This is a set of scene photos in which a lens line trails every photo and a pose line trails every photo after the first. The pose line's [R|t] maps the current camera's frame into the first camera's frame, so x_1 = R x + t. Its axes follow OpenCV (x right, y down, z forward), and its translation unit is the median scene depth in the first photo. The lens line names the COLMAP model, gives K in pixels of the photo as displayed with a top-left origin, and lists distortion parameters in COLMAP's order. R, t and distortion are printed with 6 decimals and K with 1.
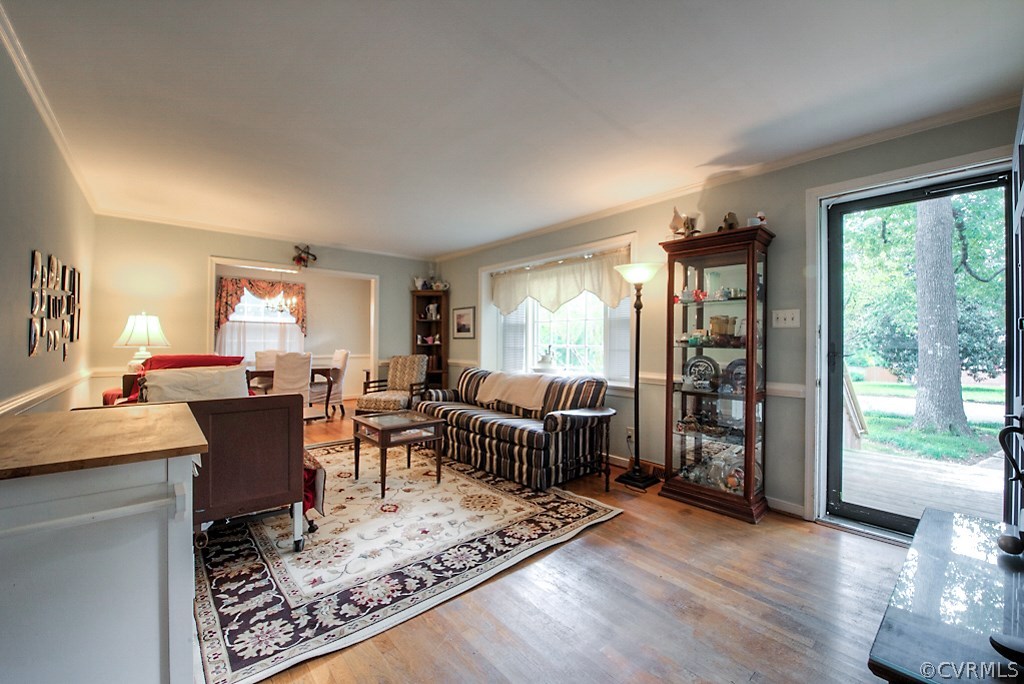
lens RADIAL K [[405.1, 0, 515.5], [0, 405.1, 339.2], [0, 0, 1]] dist [-0.020117, -0.000885]
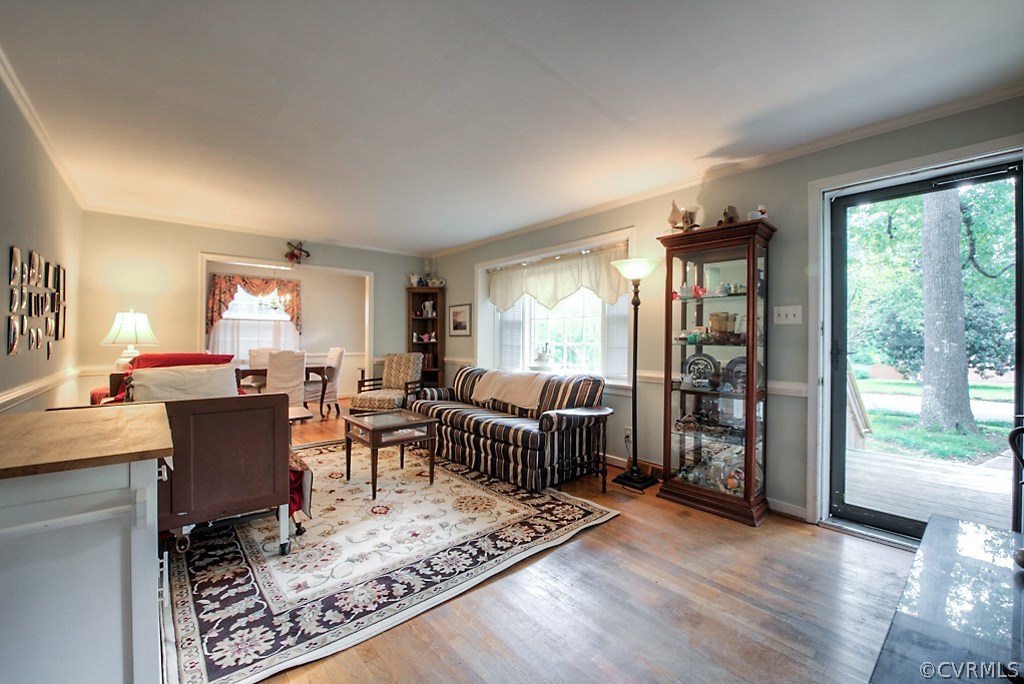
lens RADIAL K [[409.3, 0, 514.6], [0, 409.3, 338.6], [0, 0, 1]] dist [-0.020870, -0.000381]
pose [[0.999992, -0.001352, -0.003833, 0.014574], [0.001369, 0.999989, 0.004488, 0.000179], [0.003827, -0.004494, 0.999983, 0.014332]]
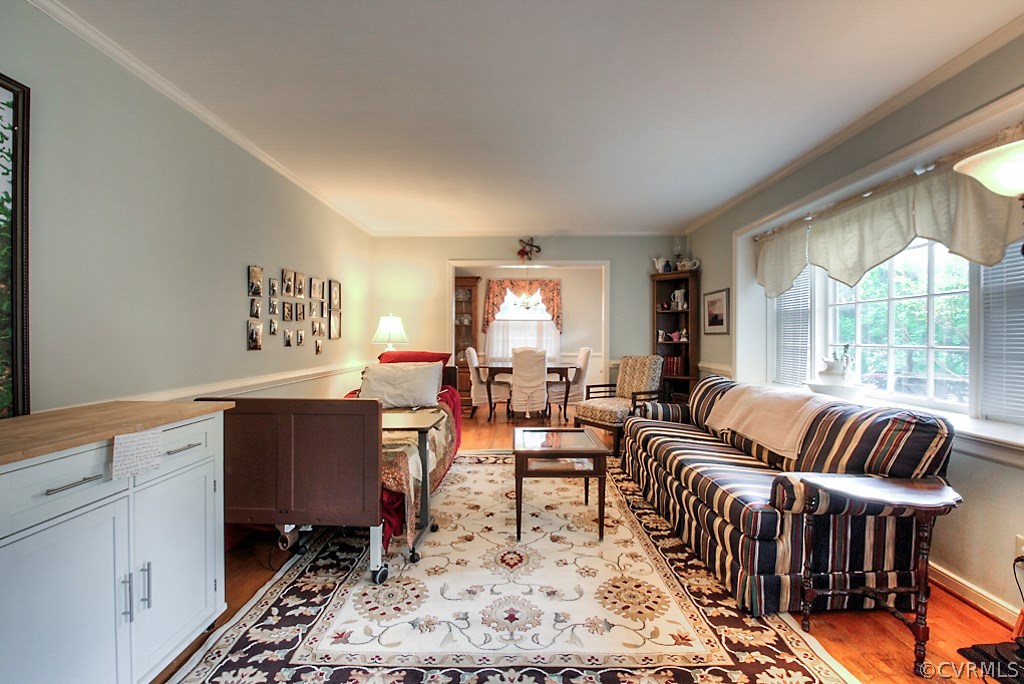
lens RADIAL K [[428.1, 0, 515.4], [0, 428.1, 338.2], [0, 0, 1]] dist [-0.017388, -0.000436]
pose [[0.746374, -0.001720, -0.665525, 0.190551], [0.005100, 0.999982, 0.003135, 0.002234], [0.665507, -0.005734, 0.746369, 0.347011]]
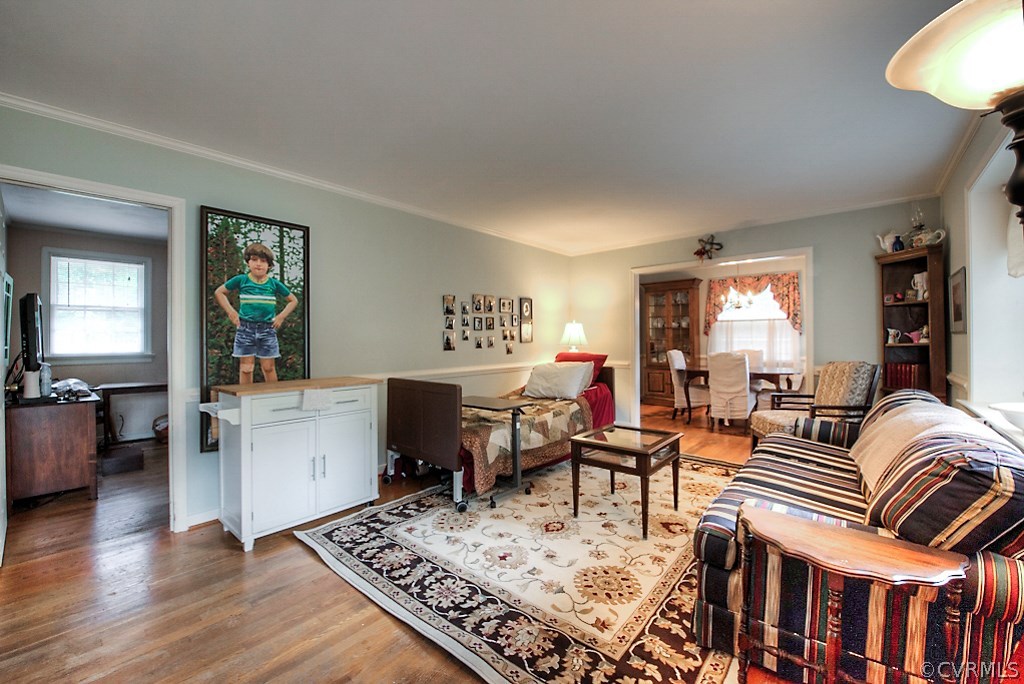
lens RADIAL K [[405.1, 0, 515.5], [0, 405.1, 339.2], [0, 0, 1]] dist [-0.020117, -0.000885]
pose [[0.142457, -0.009364, -0.989757, 0.484940], [0.013826, 0.999877, -0.007470, 0.003880], [0.989704, -0.012620, 0.142569, 0.668256]]
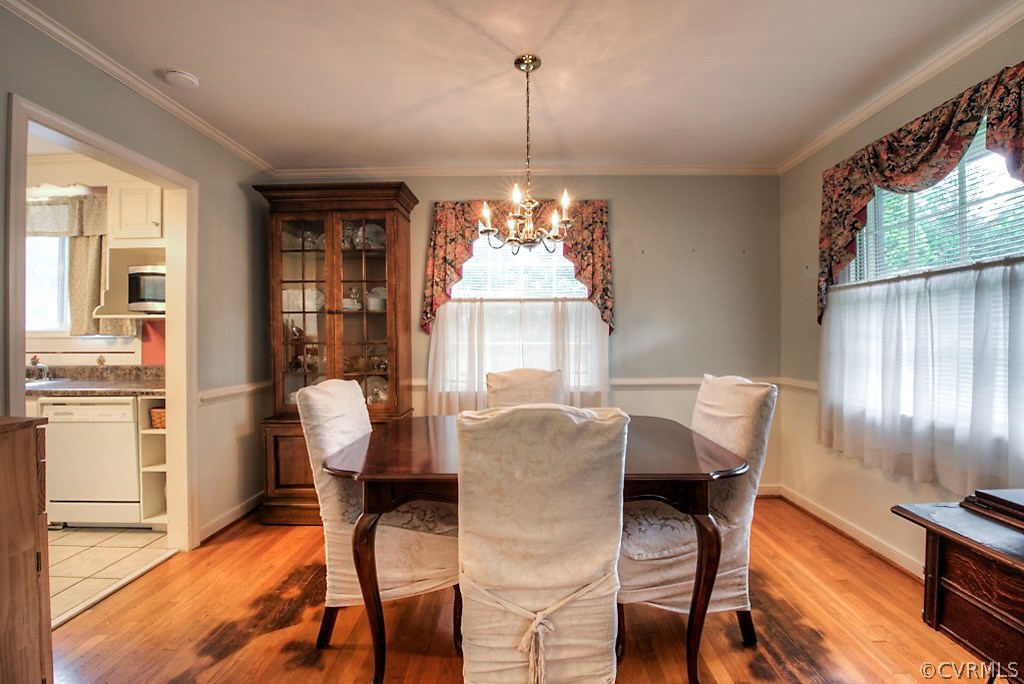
lens RADIAL K [[405.1, 0, 515.5], [0, 405.1, 339.2], [0, 0, 1]] dist [-0.020117, -0.000885]
pose [[0.739100, -0.011703, -0.673494, -0.723578], [0.012696, 0.999913, -0.003442, 0.001771], [0.673476, -0.006006, 0.739184, 1.437139]]
